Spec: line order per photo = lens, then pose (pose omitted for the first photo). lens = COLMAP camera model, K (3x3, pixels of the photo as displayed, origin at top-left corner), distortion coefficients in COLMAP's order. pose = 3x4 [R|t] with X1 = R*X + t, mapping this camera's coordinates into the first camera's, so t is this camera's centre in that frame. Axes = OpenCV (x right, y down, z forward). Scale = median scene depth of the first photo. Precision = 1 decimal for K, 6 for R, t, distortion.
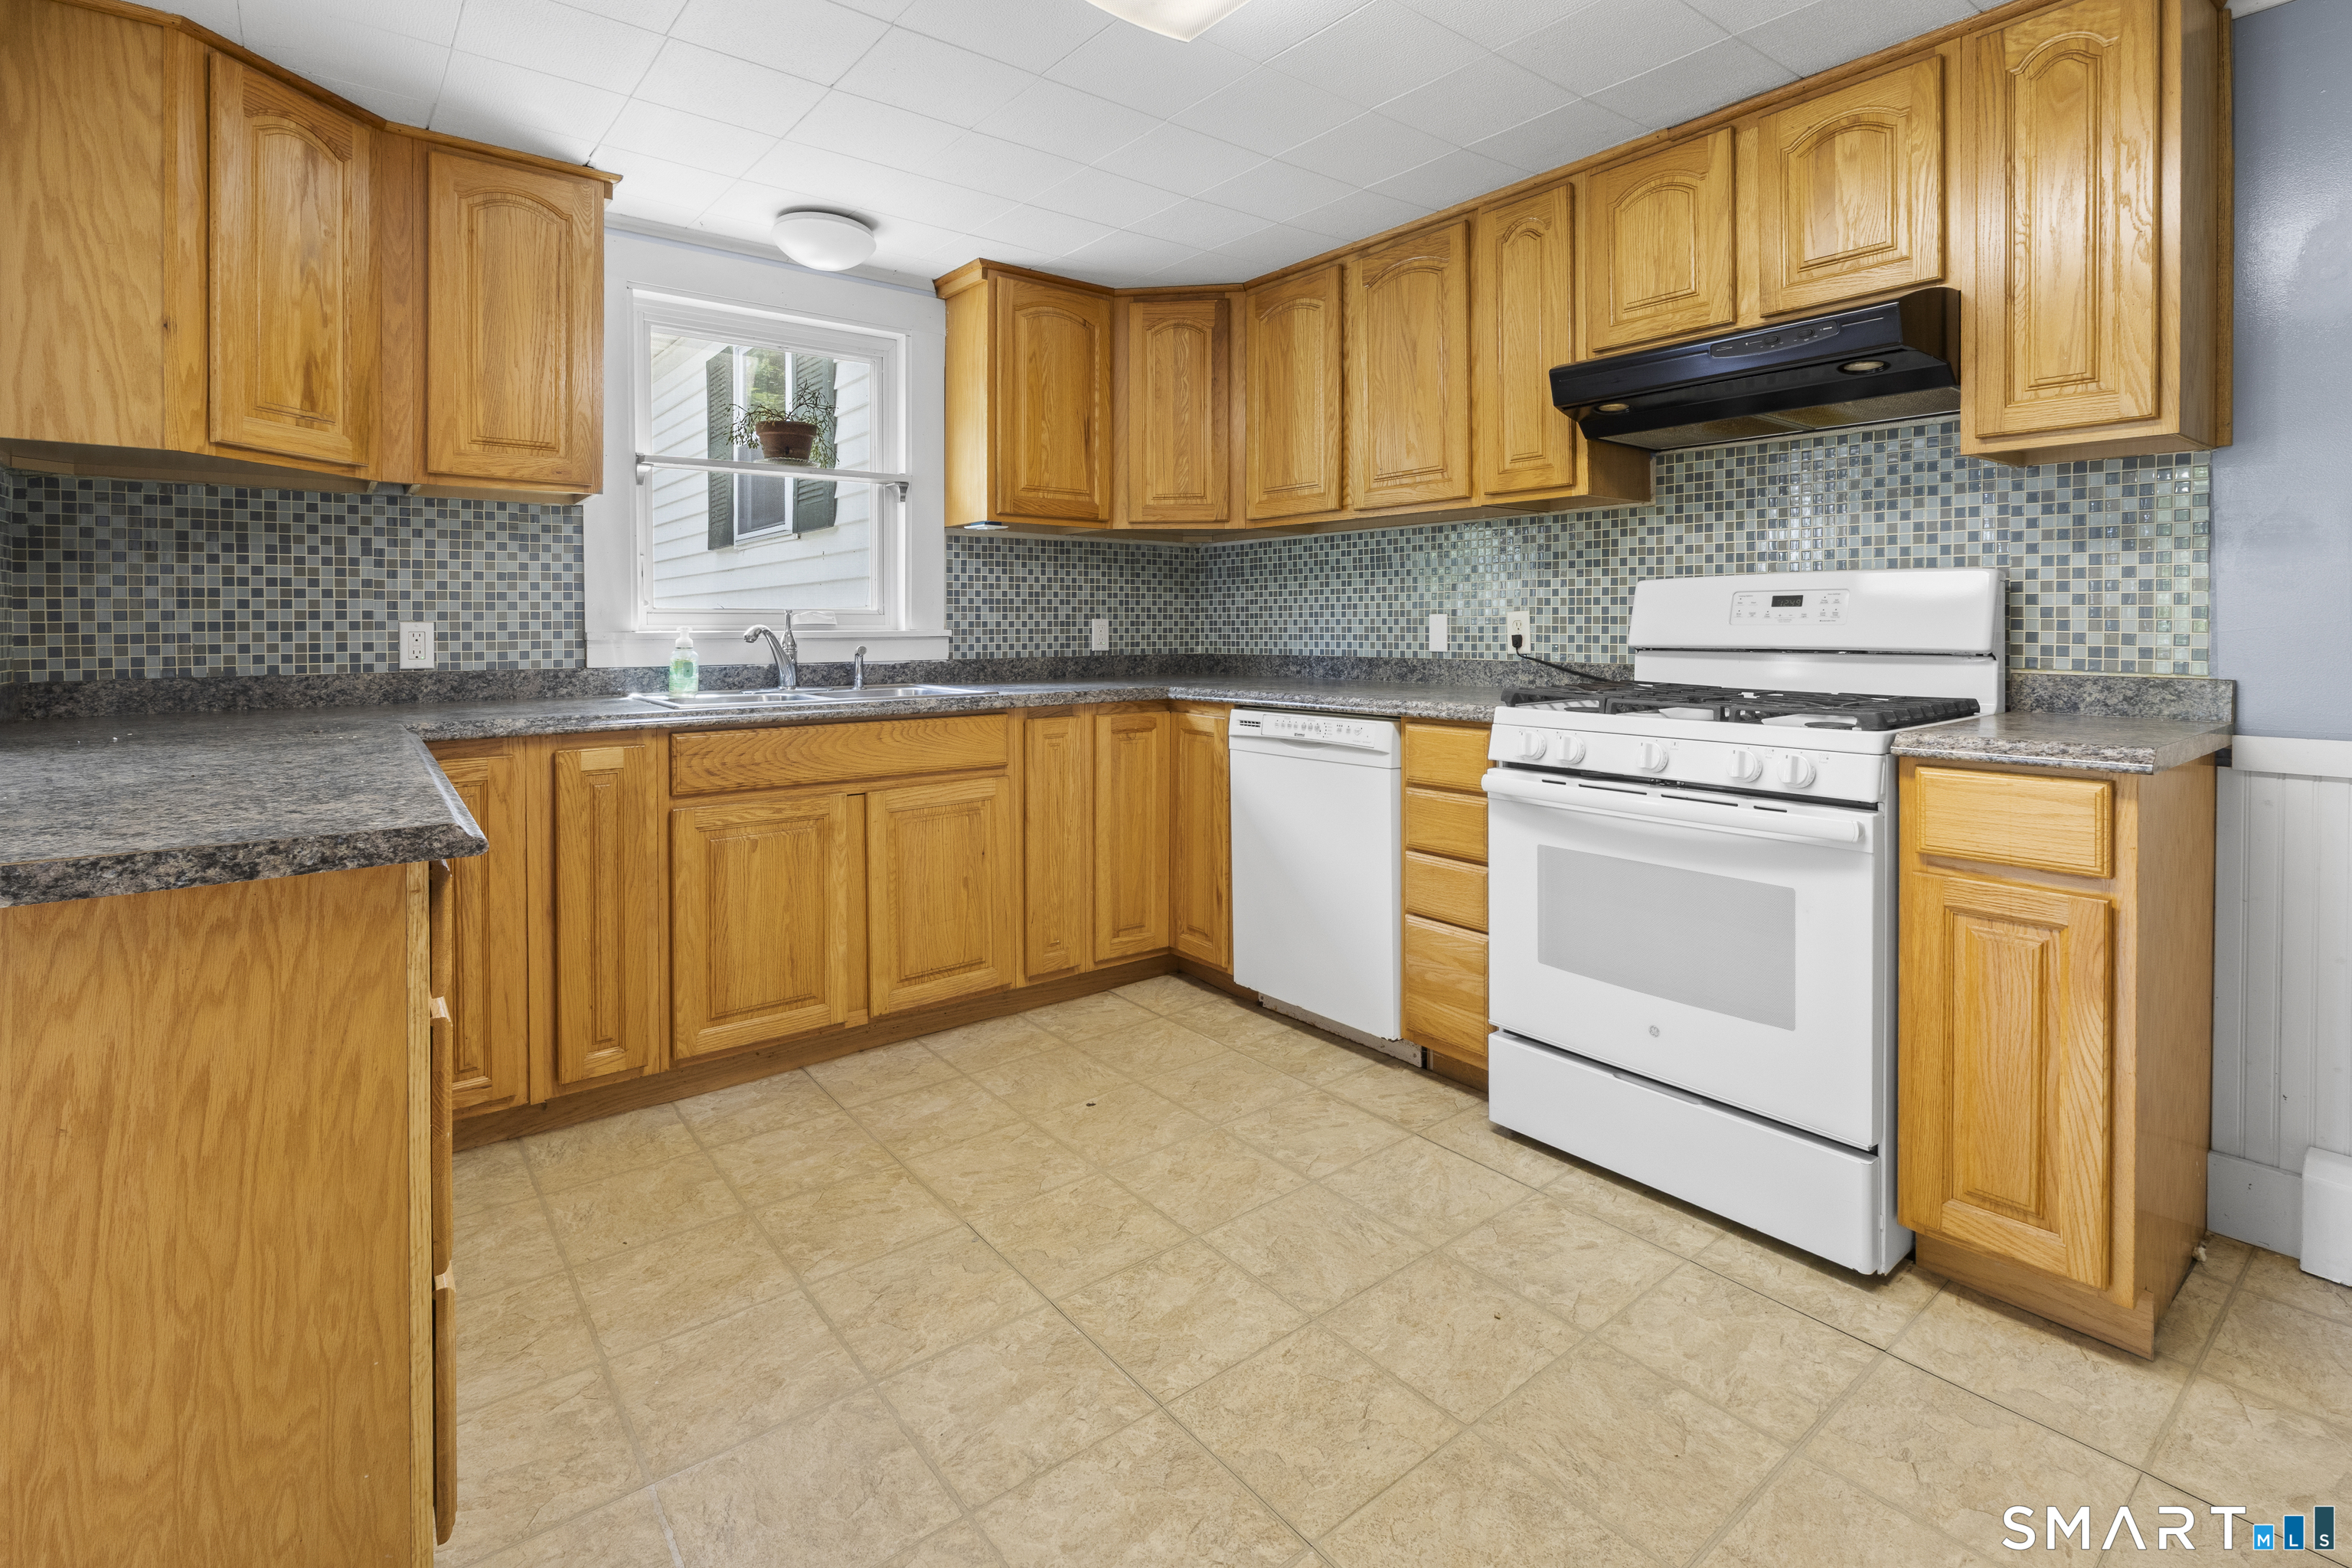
lens RADIAL K [[1163.2, 0, 1201.0], [0, 1163.2, 746.6], [0, 0, 1]] dist [0.011028, 0.000165]
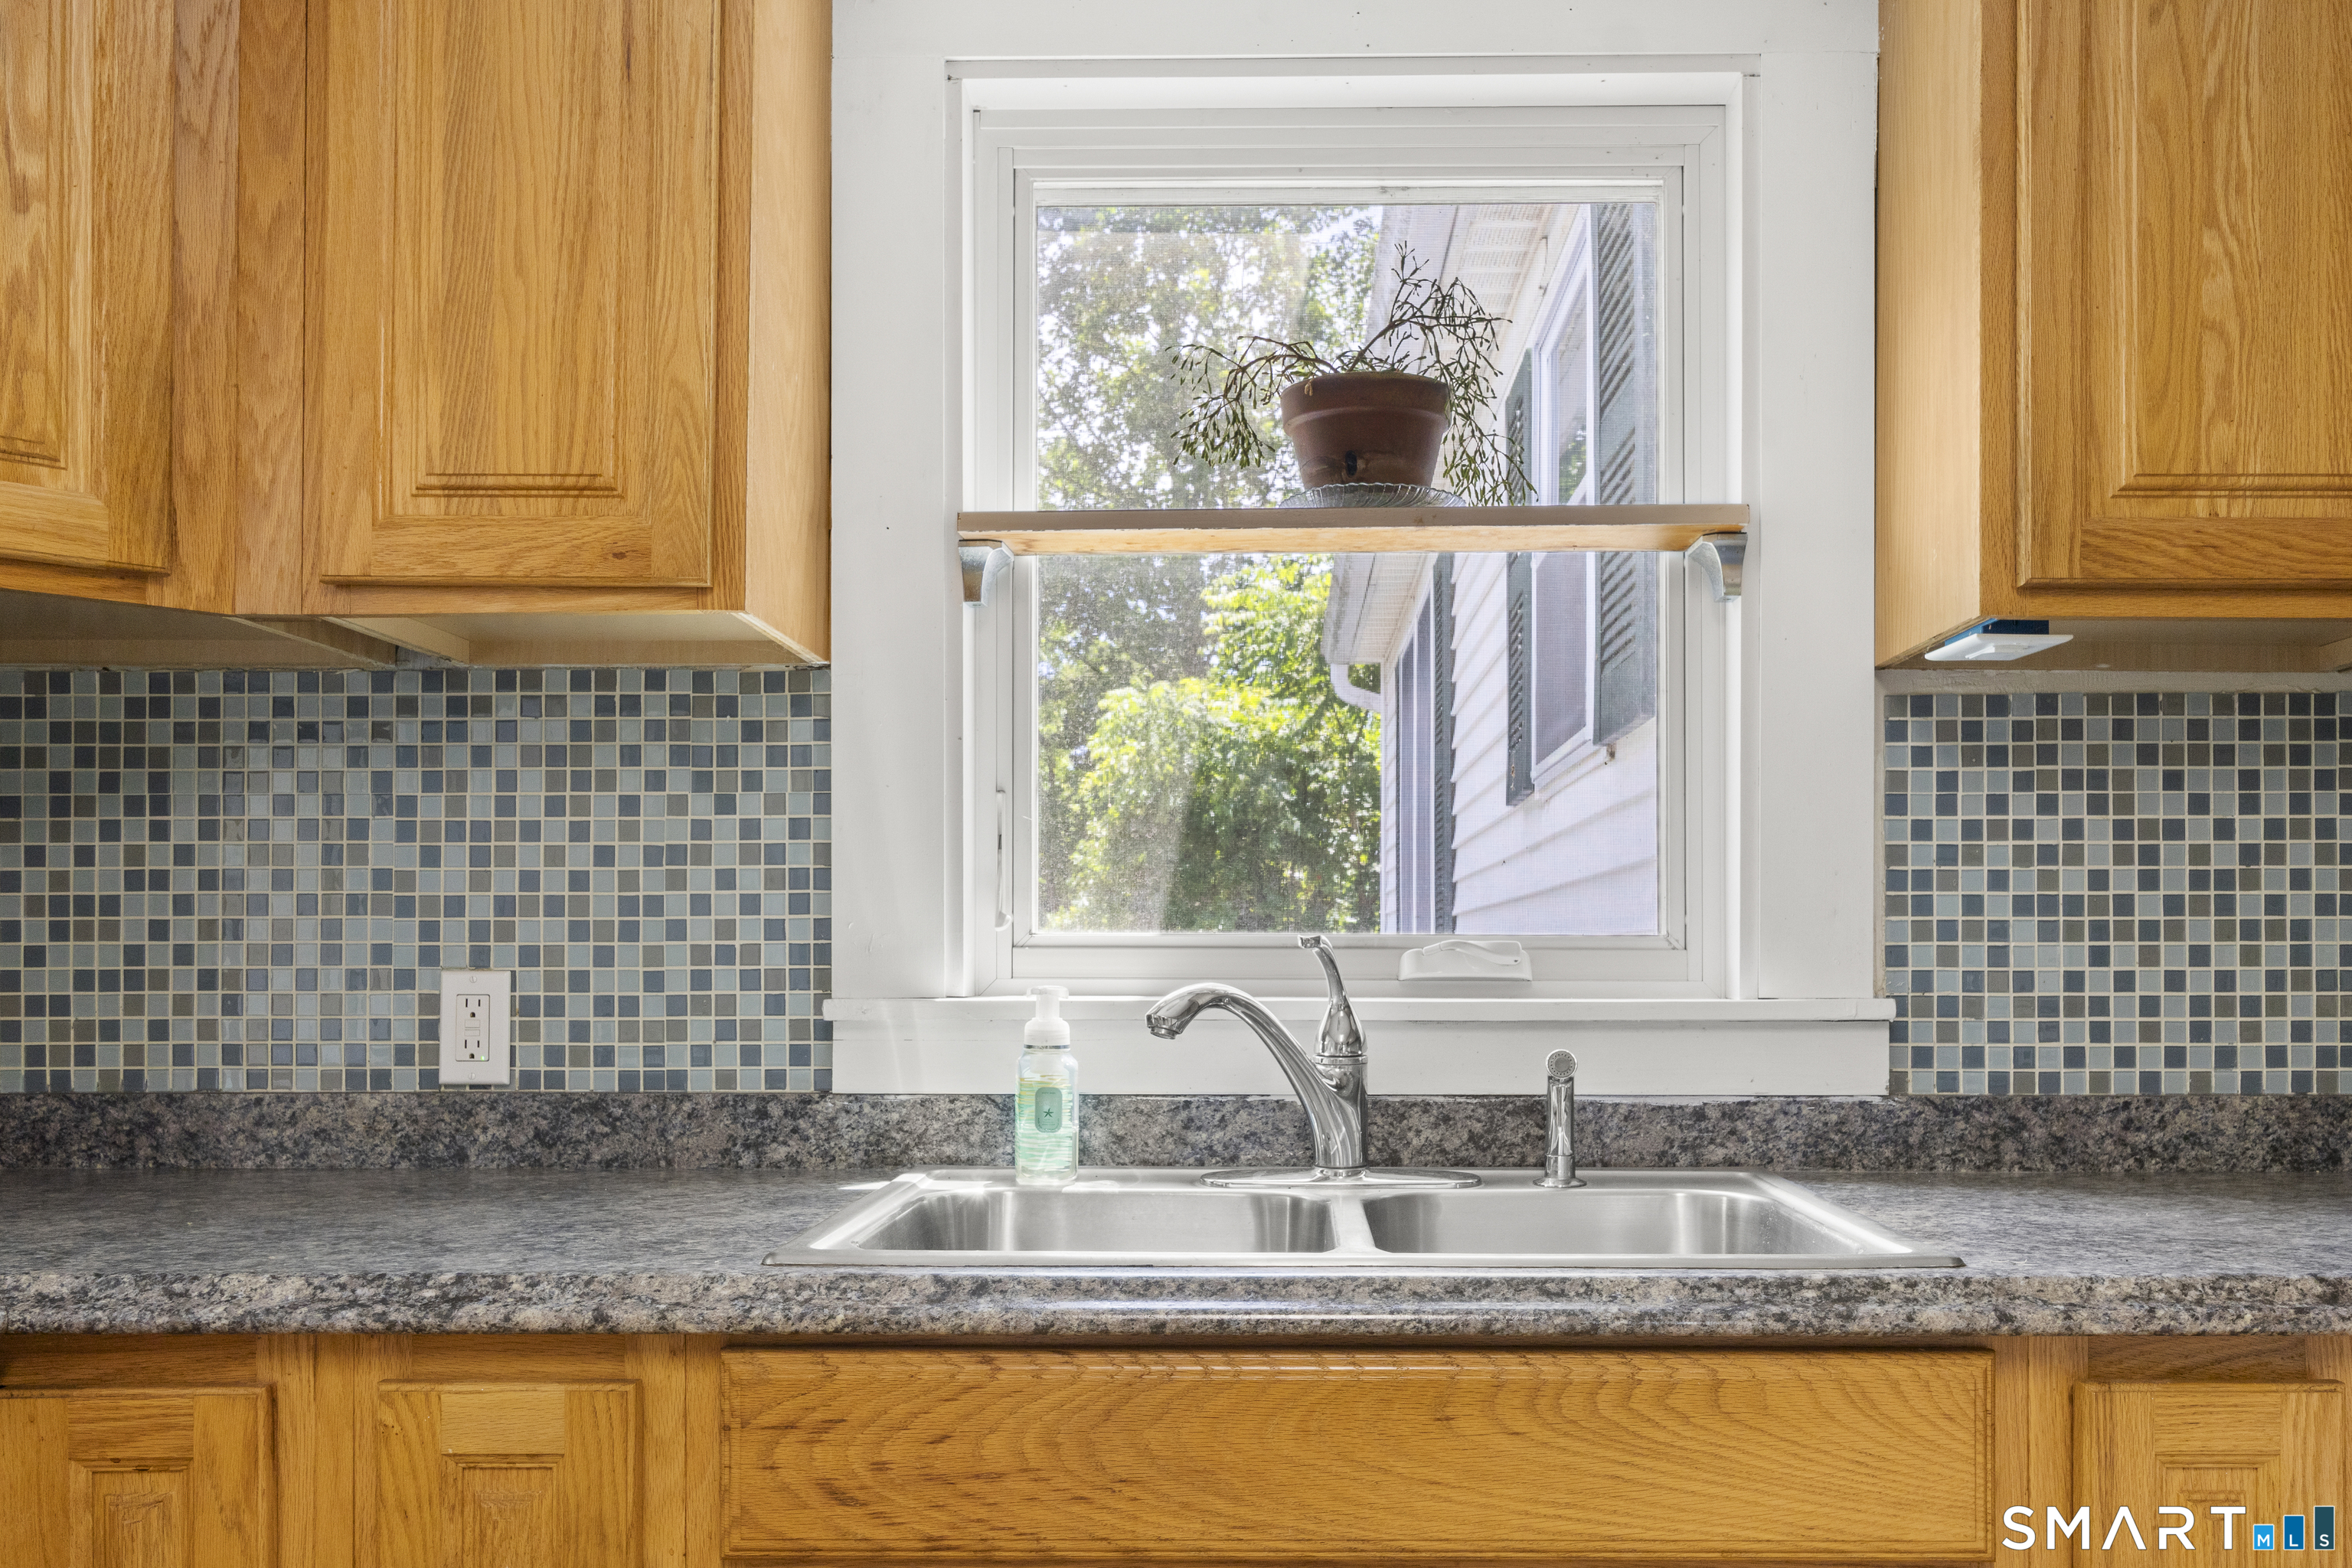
lens RADIAL K [[2023.5, 0, 1181.5], [0, 2023.5, 910.0], [0, 0, 1]] dist [0.005646, -0.001391]
pose [[0.772000, -0.011175, -0.635525, -0.027269], [-0.069976, 0.992274, -0.102451, -0.070600], [0.631759, 0.123564, 0.765253, 0.596139]]
